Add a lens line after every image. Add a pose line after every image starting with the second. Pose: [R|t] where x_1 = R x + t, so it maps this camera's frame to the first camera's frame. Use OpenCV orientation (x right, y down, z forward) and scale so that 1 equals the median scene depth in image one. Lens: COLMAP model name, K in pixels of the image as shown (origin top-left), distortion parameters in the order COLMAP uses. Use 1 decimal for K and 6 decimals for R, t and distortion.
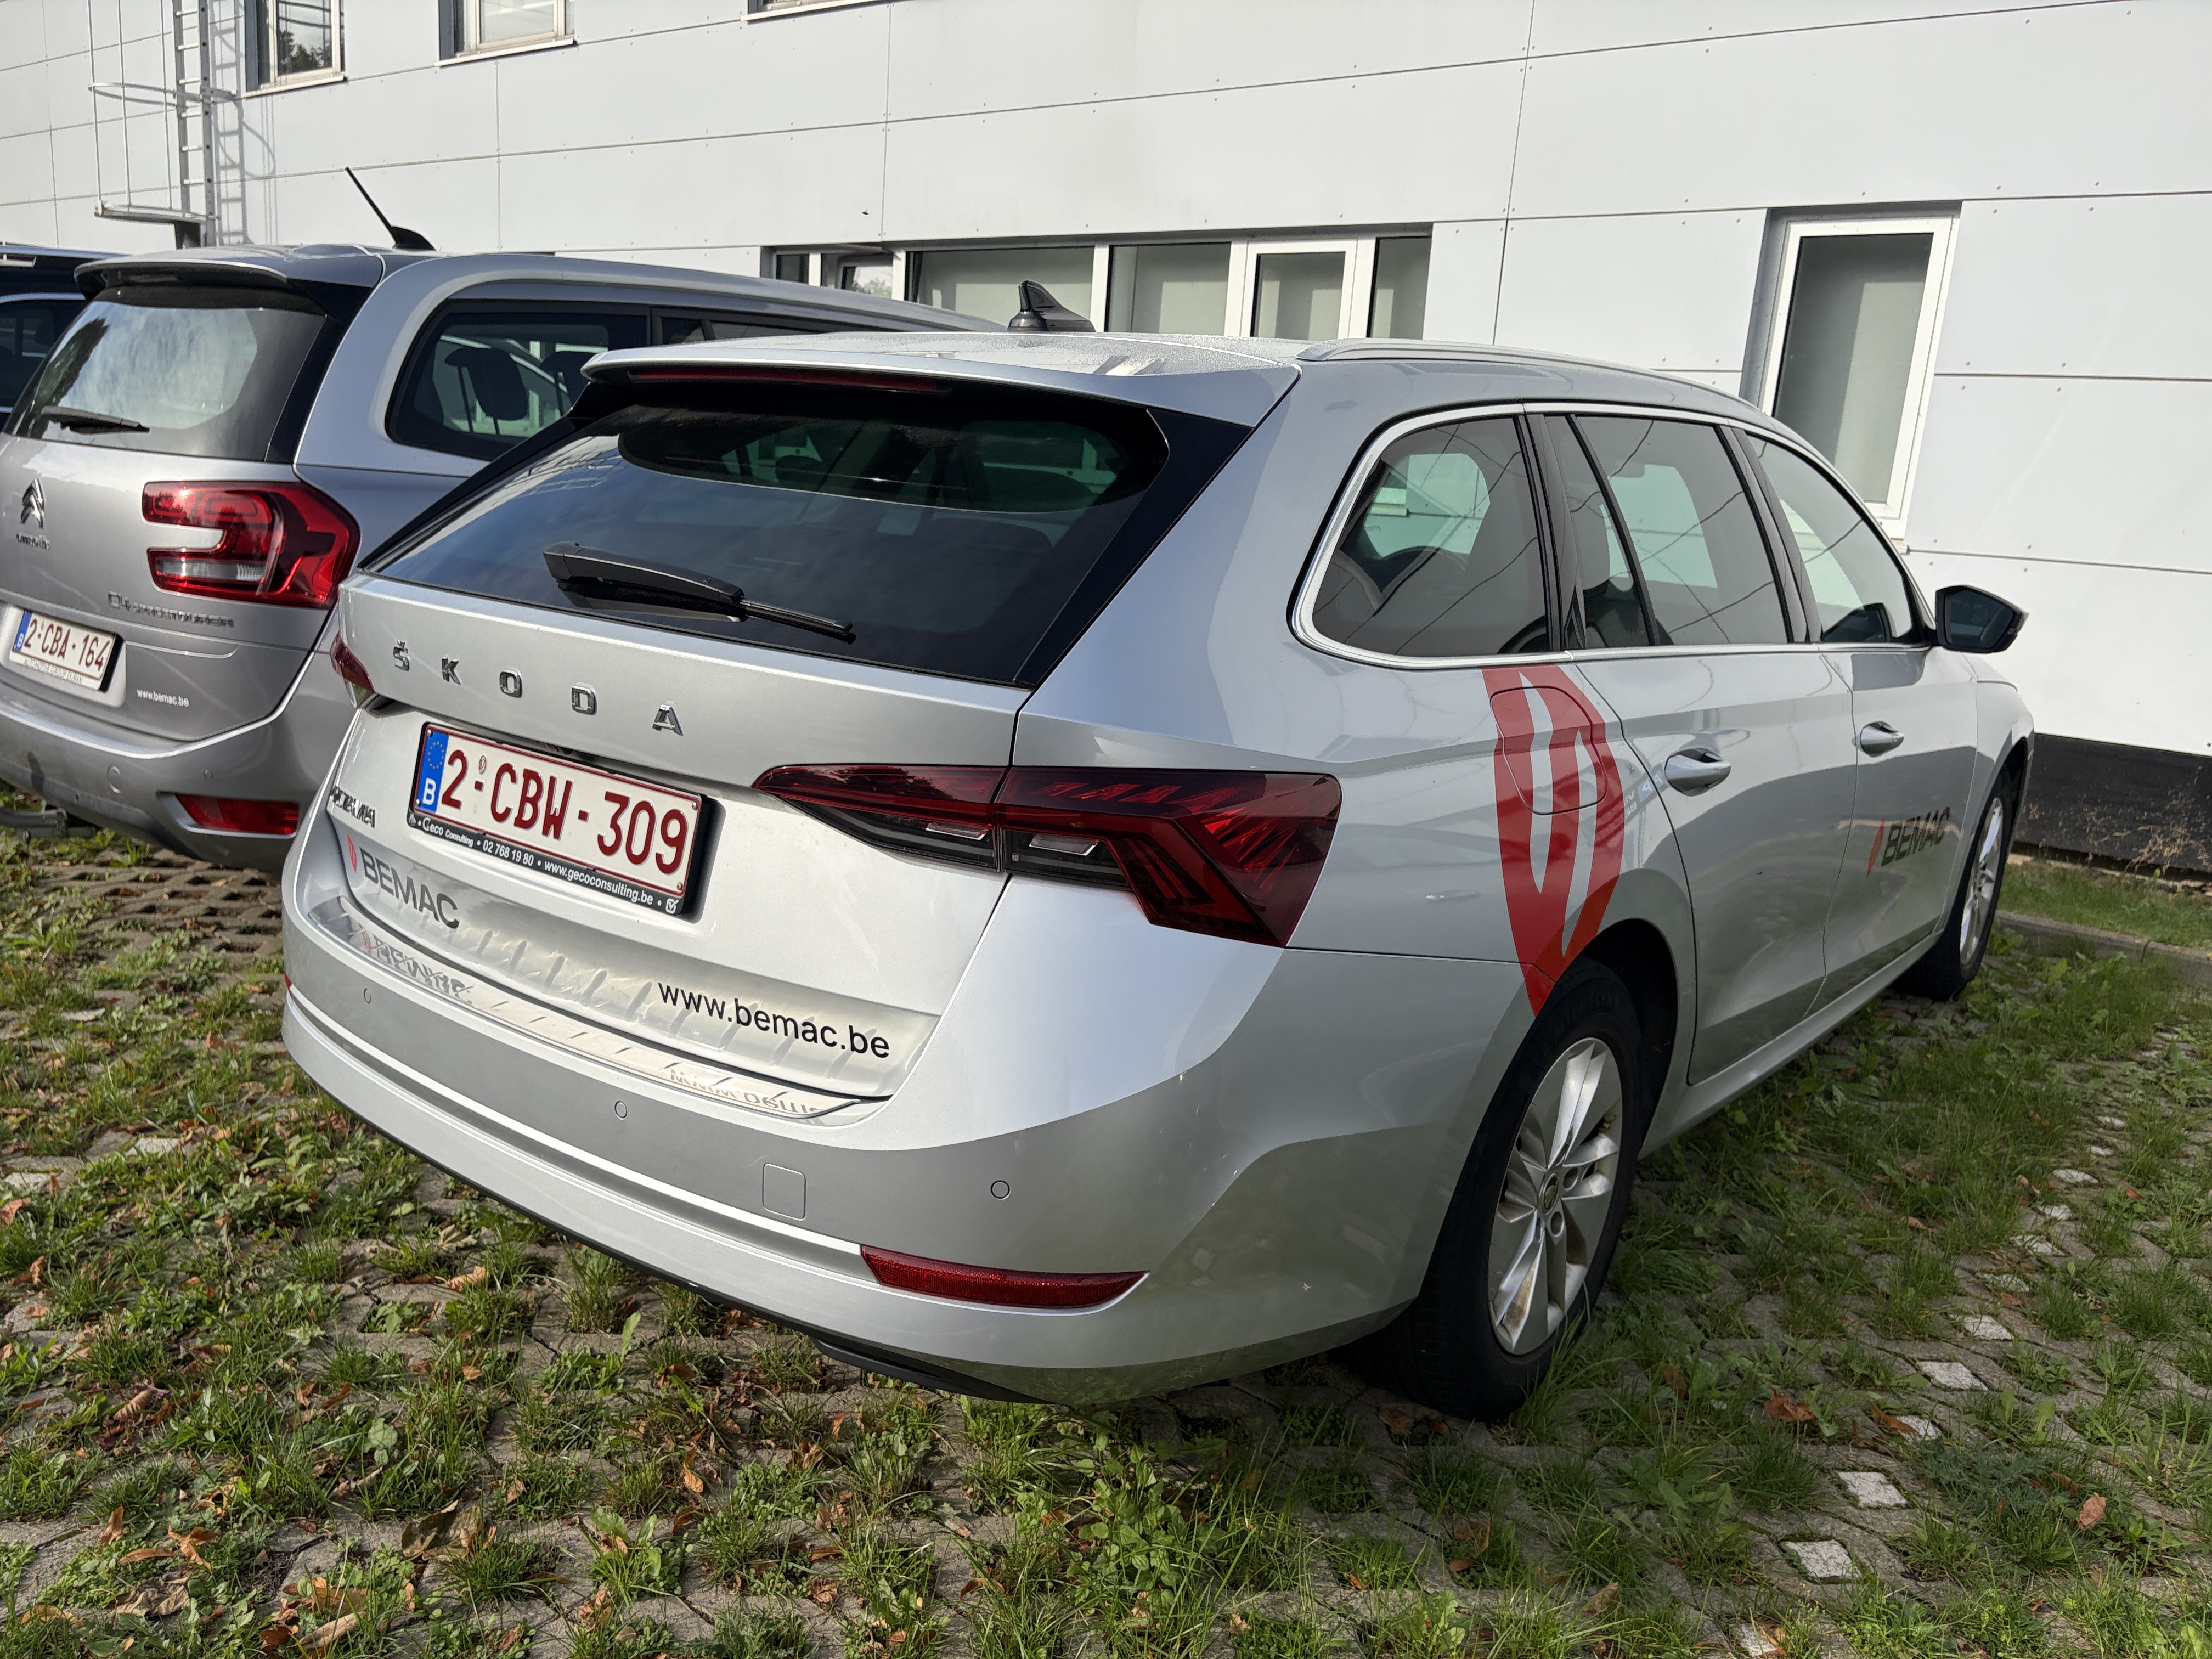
lens RADIAL K [[1672.8, 0, 1105.1], [0, 1672.8, 785.4], [0, 0, 1]] dist [0.044376, 0.048460]
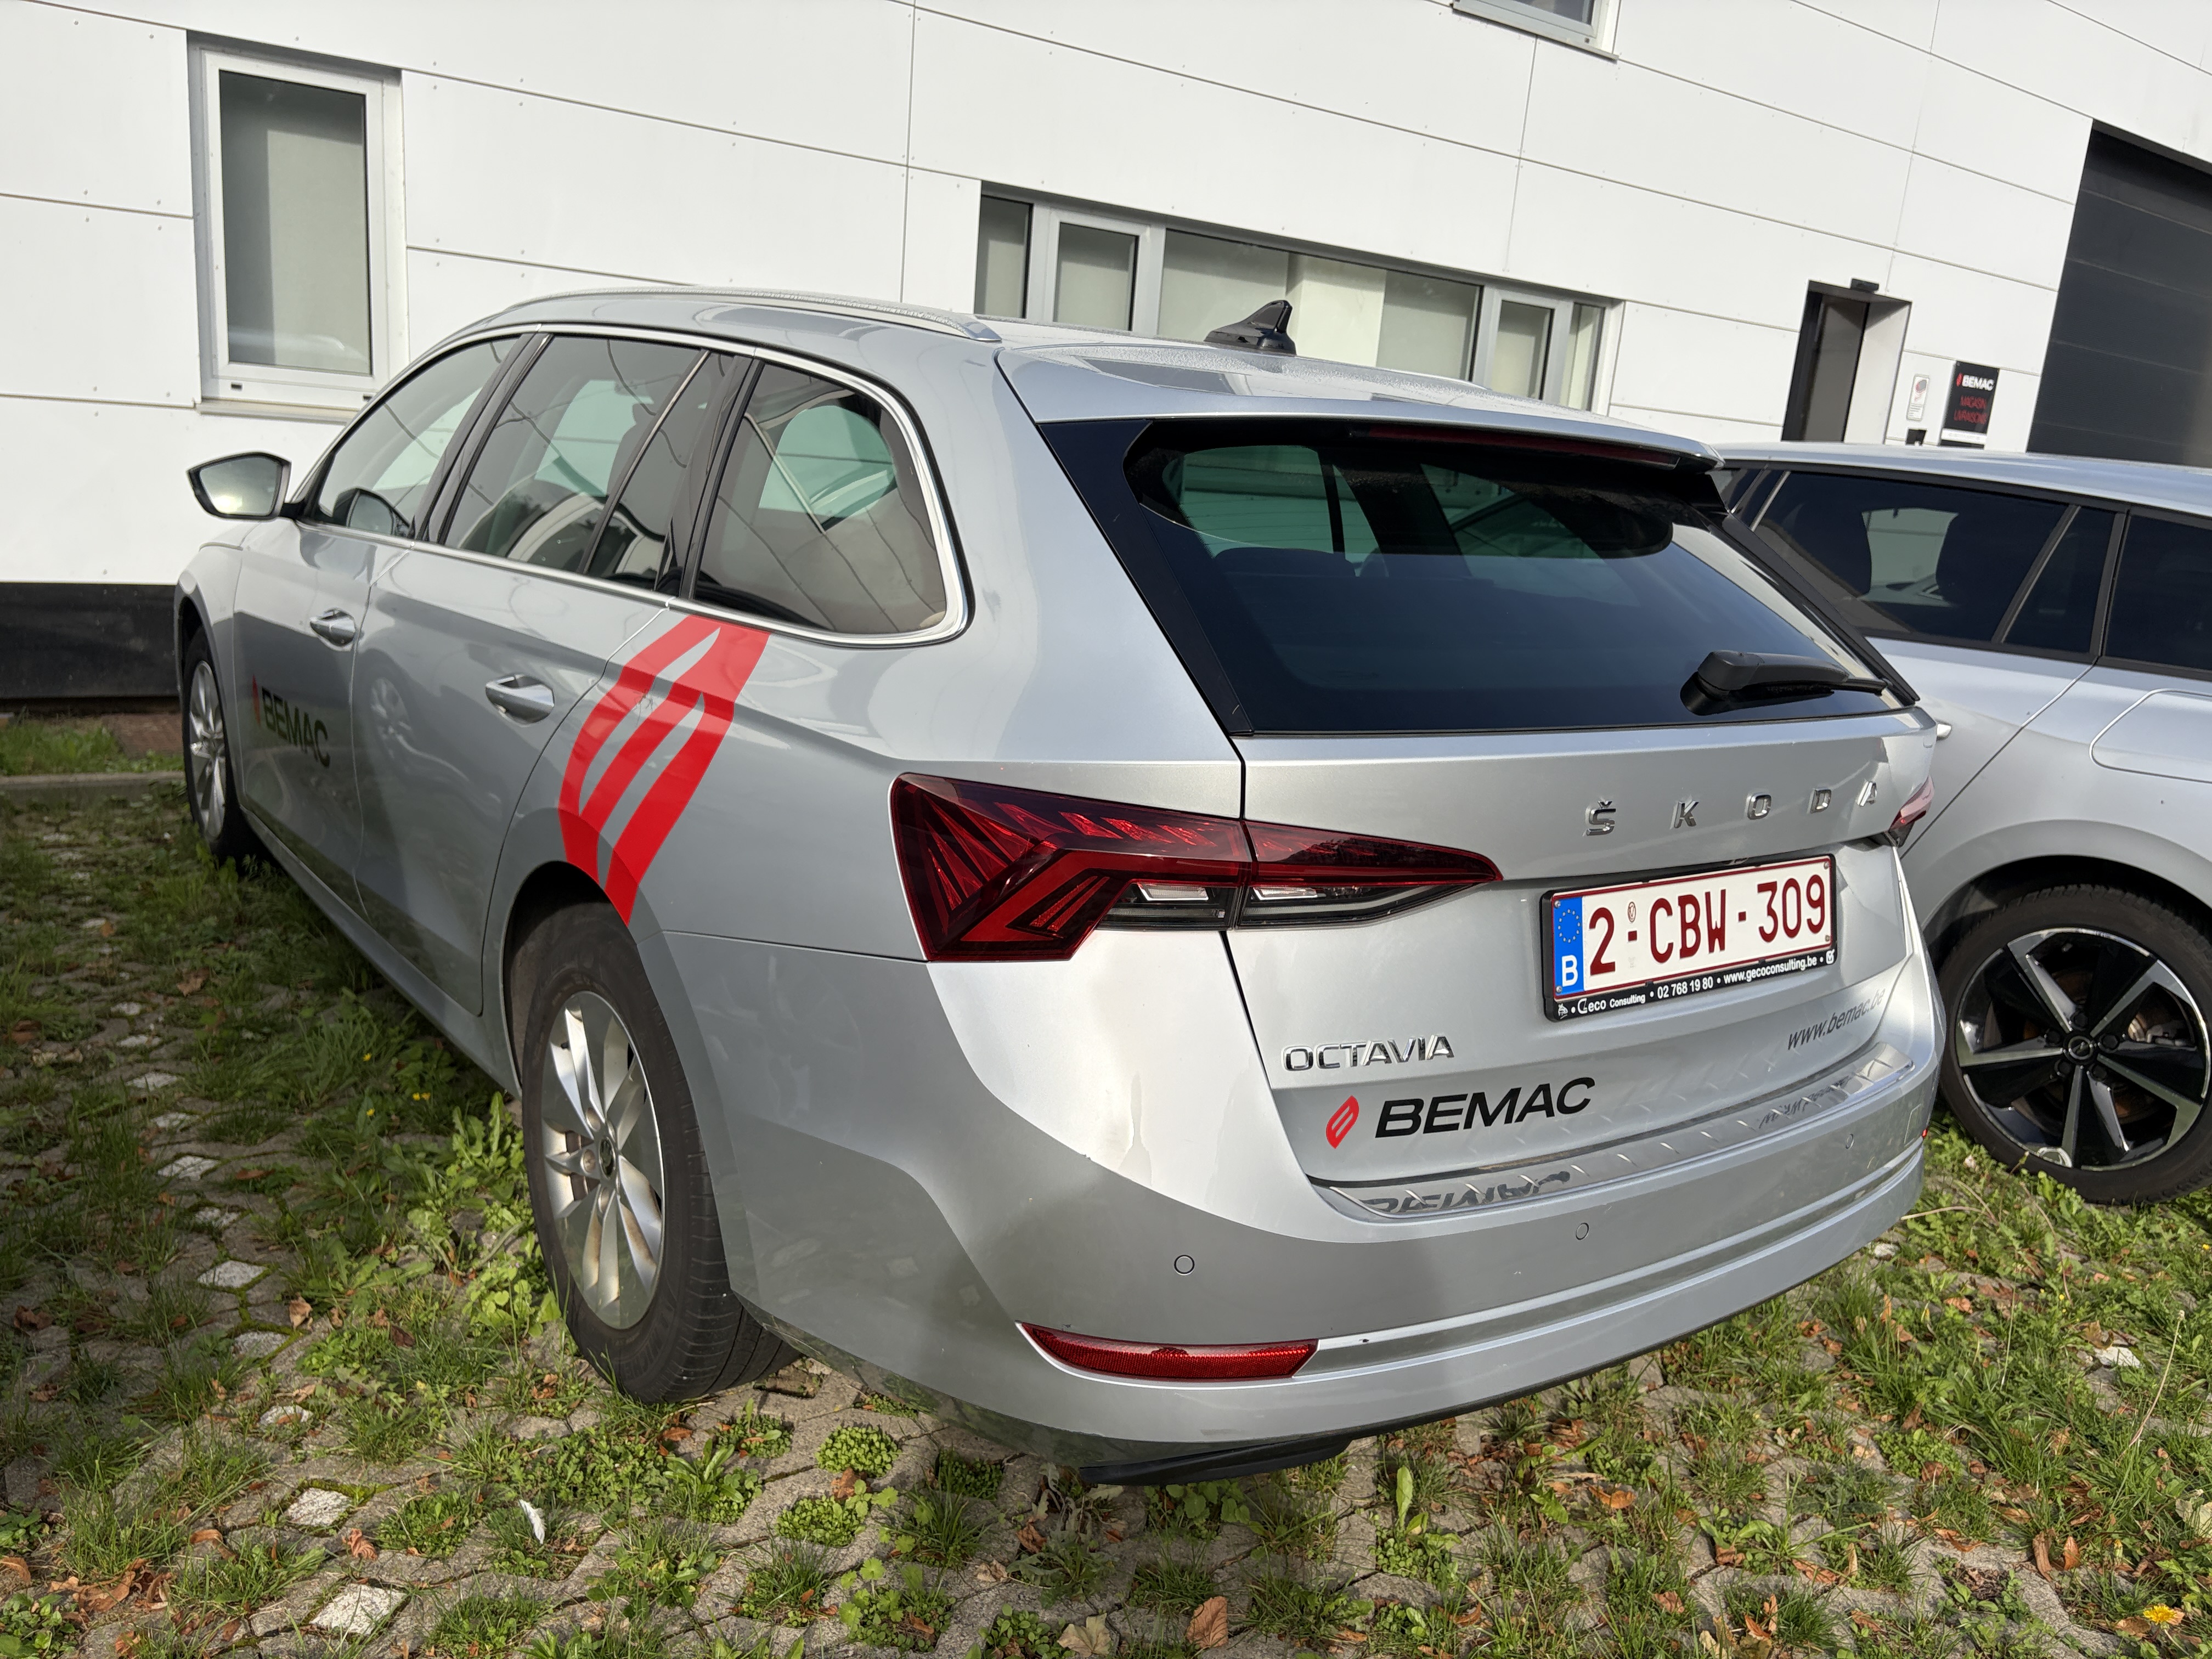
lens RADIAL K [[1691.8, 0, 1106.0], [0, 1691.8, 829.5], [0, 0, 1]] dist [0.029417, -0.081919]
pose [[0.261527, -0.258295, 0.929993, -1.272639], [0.113004, 0.965095, 0.236266, -0.298413], [-0.958558, 0.043303, 0.281587, 1.027377]]
